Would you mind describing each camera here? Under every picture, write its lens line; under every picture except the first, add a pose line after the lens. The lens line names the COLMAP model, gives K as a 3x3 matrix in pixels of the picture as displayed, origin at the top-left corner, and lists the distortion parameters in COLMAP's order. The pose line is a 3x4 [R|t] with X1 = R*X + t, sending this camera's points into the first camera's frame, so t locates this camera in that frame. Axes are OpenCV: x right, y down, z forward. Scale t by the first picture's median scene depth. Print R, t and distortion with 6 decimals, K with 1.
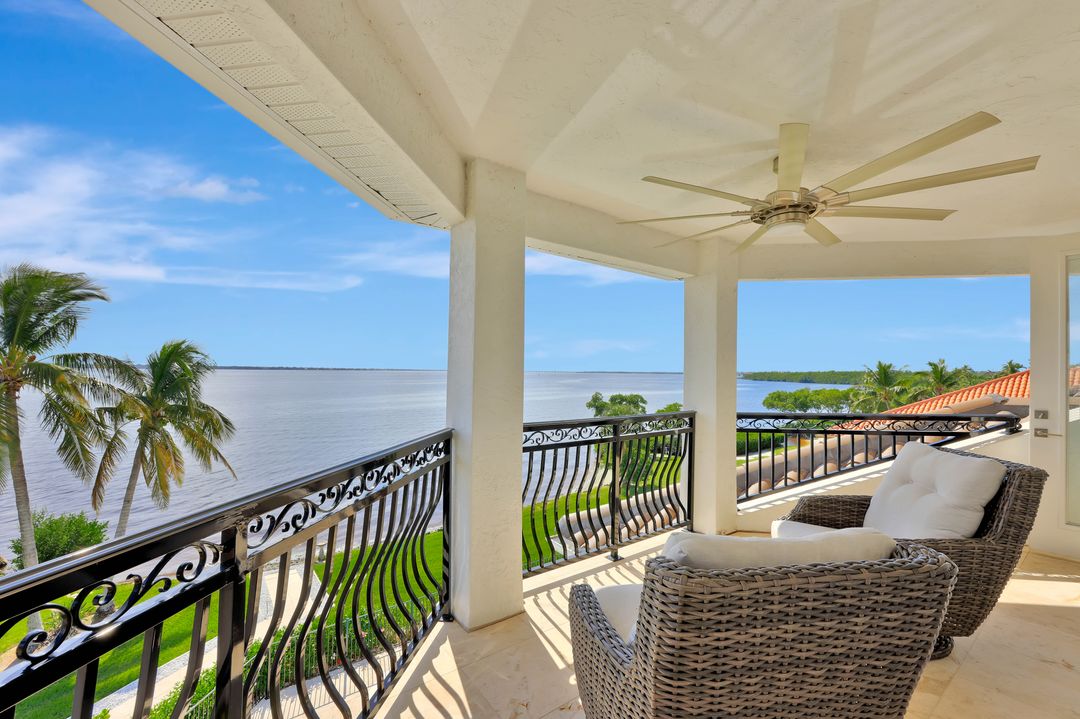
lens RADIAL K [[436.9, 0, 537.2], [0, 436.9, 366.8], [0, 0, 1]] dist [0.000360, -0.000030]
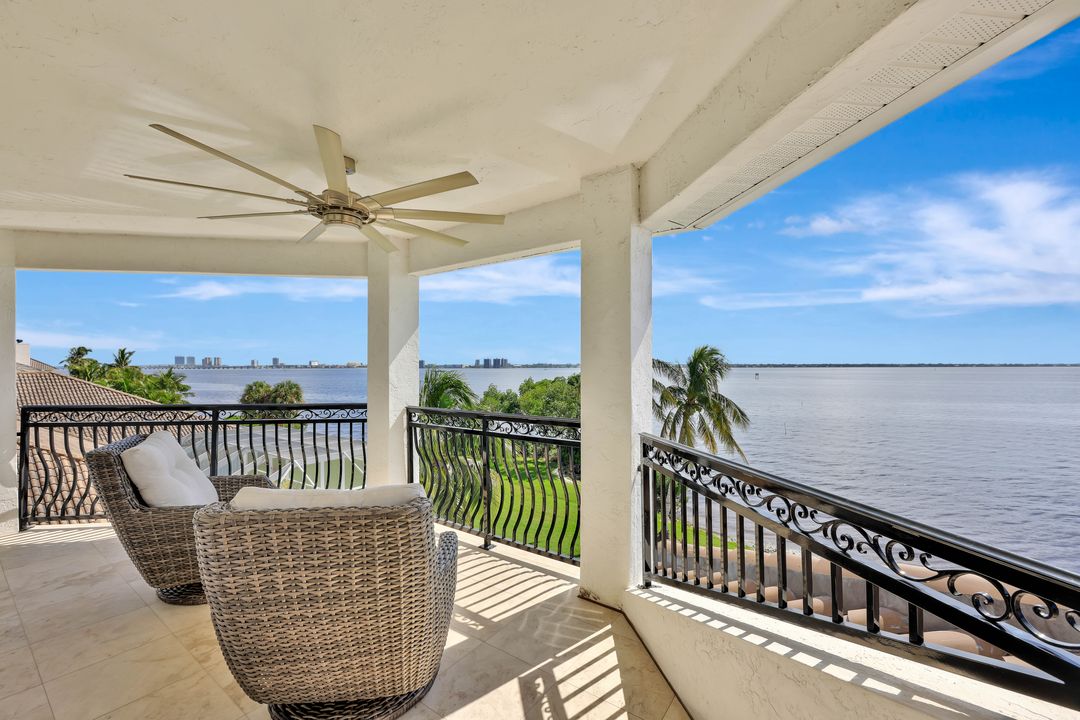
lens RADIAL K [[436.9, 0, 537.2], [0, 436.9, 367.3], [0, 0, 1]] dist [0.000360, -0.000030]
pose [[0.307145, -0.007288, -0.951635, 0.258945], [0.013727, 0.999901, -0.003228, 0.000795], [0.951564, -0.012072, 0.307214, 0.164908]]
